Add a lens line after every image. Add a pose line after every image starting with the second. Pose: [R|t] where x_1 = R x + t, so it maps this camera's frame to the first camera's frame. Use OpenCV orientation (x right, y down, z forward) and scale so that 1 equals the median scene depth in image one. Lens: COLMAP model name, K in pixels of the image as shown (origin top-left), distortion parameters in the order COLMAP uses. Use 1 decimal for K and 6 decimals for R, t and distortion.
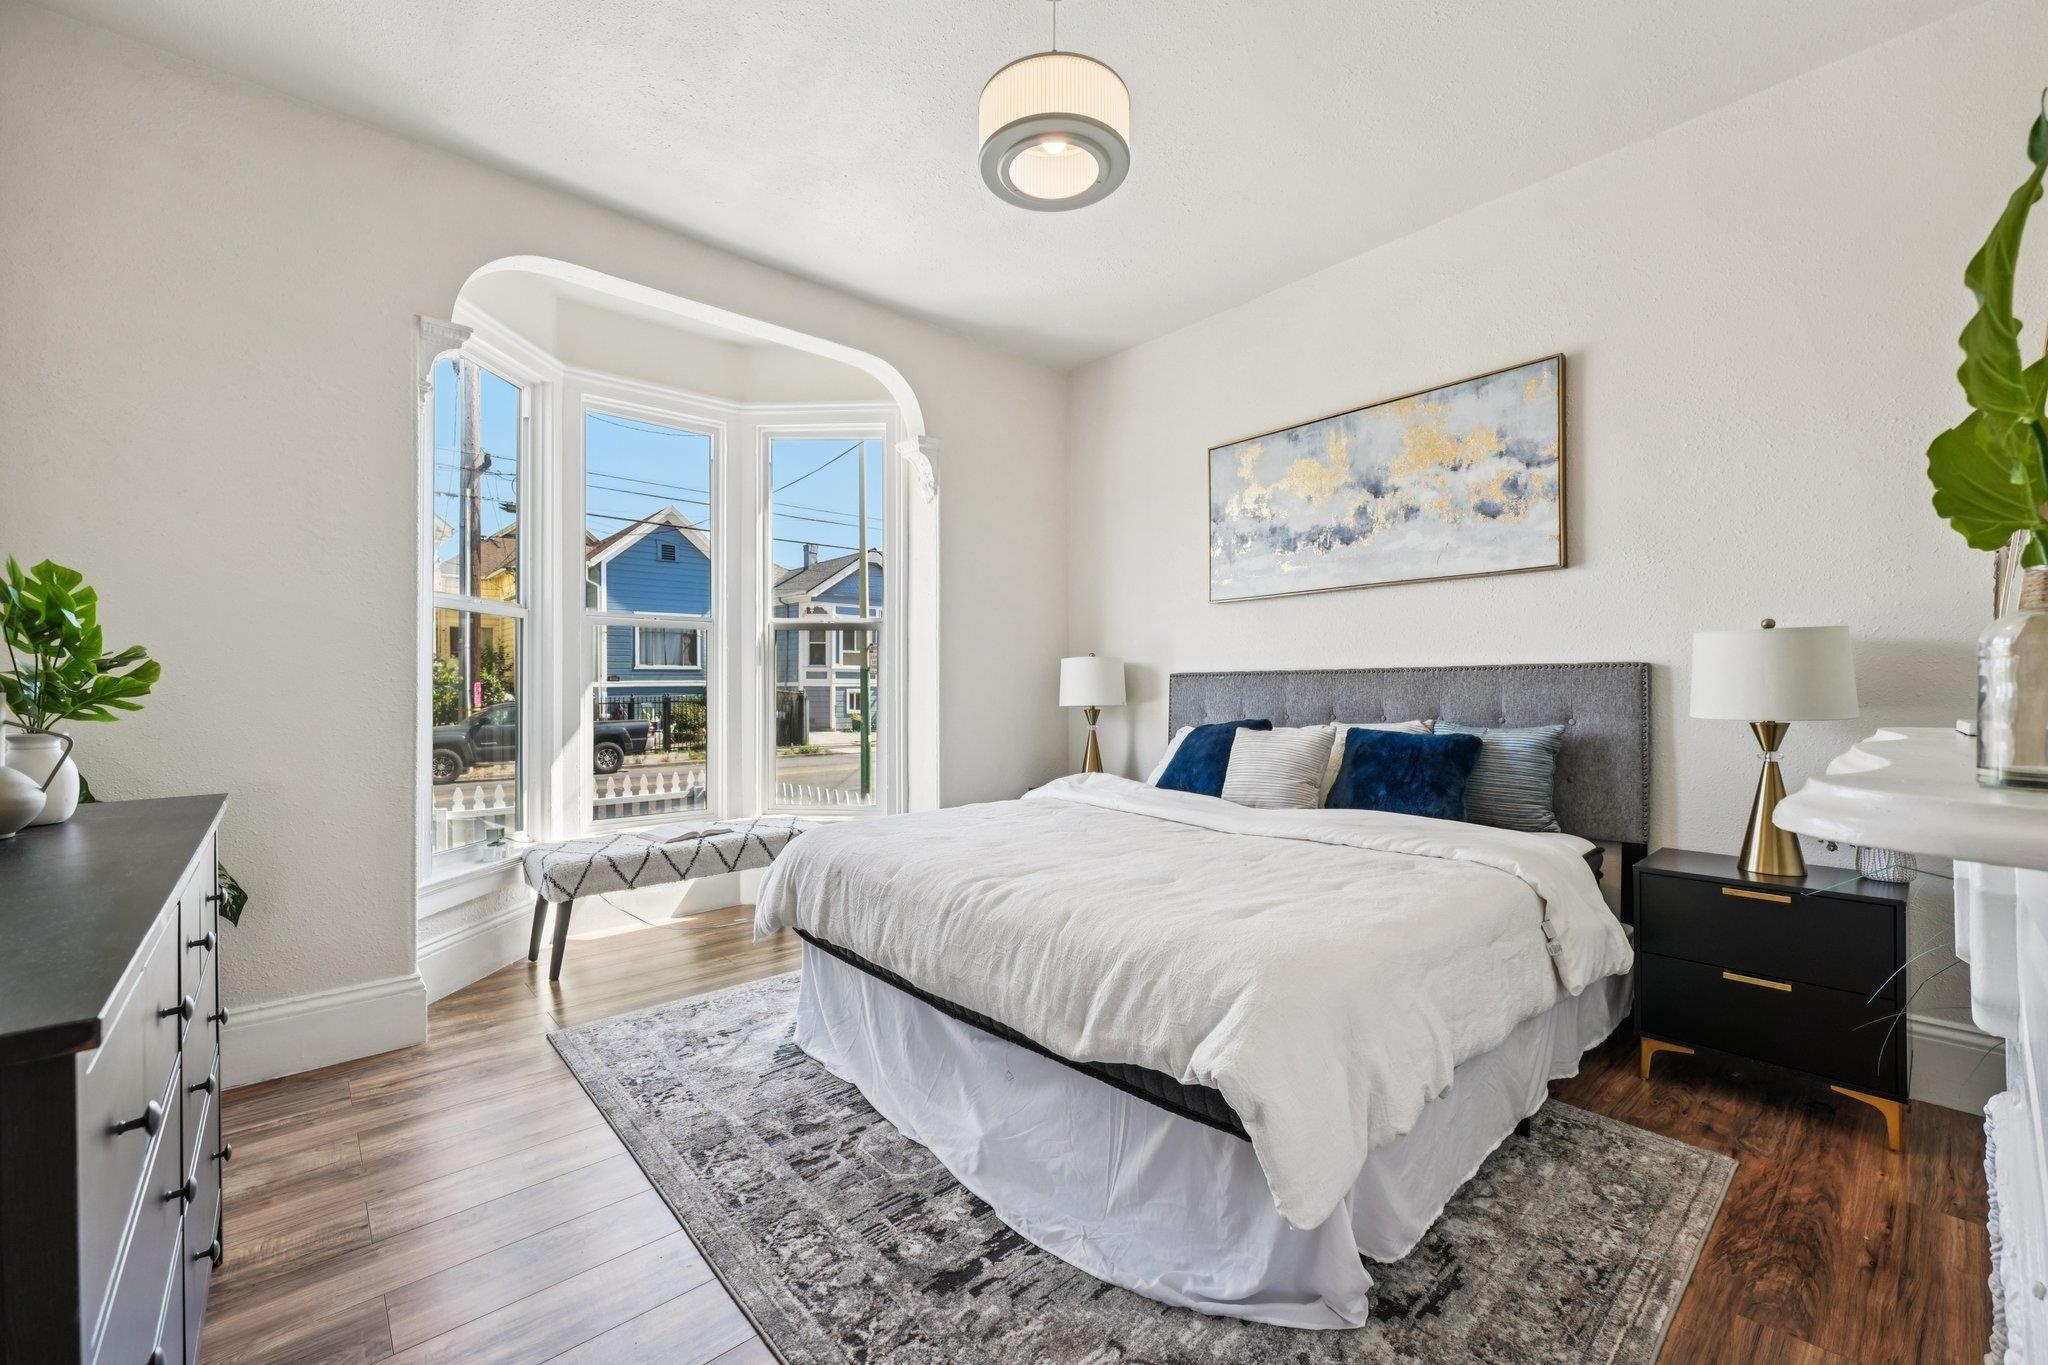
lens RADIAL K [[828.6, 0, 1022.6], [0, 828.6, 682.3], [0, 0, 1]] dist [-0.003768, 0.001032]
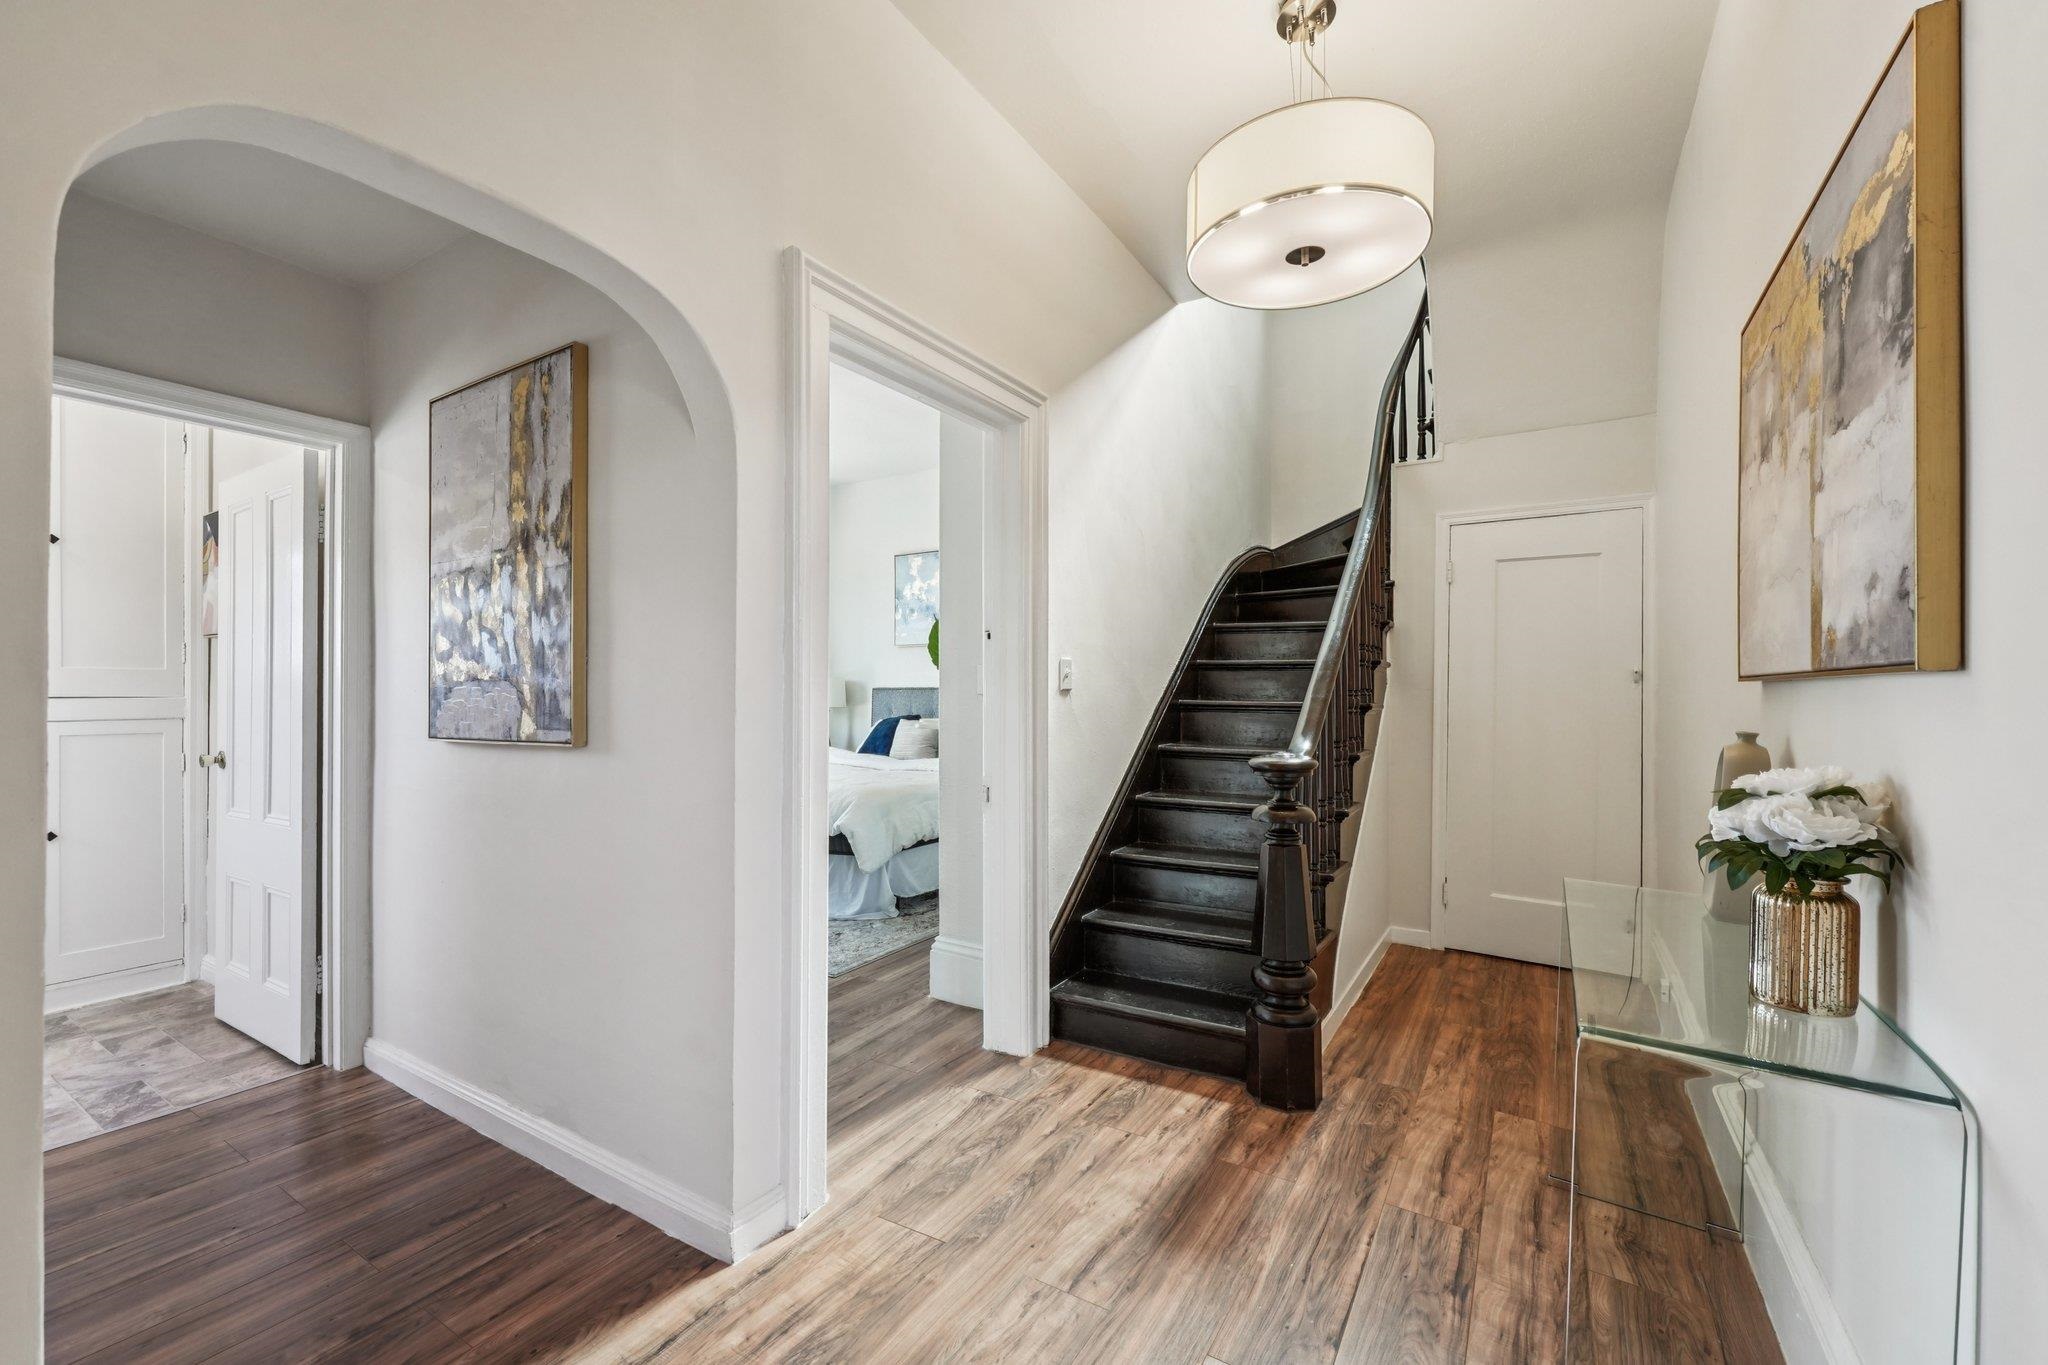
lens RADIAL K [[828.6, 0, 1023.0], [0, 828.6, 692.9], [0, 0, 1]] dist [-0.003768, 0.001032]
pose [[0.961918, 0.007037, 0.273248, 0.020166], [-0.007801, 0.999968, 0.001708, -0.007146], [-0.273227, -0.003775, 0.961942, -0.851127]]
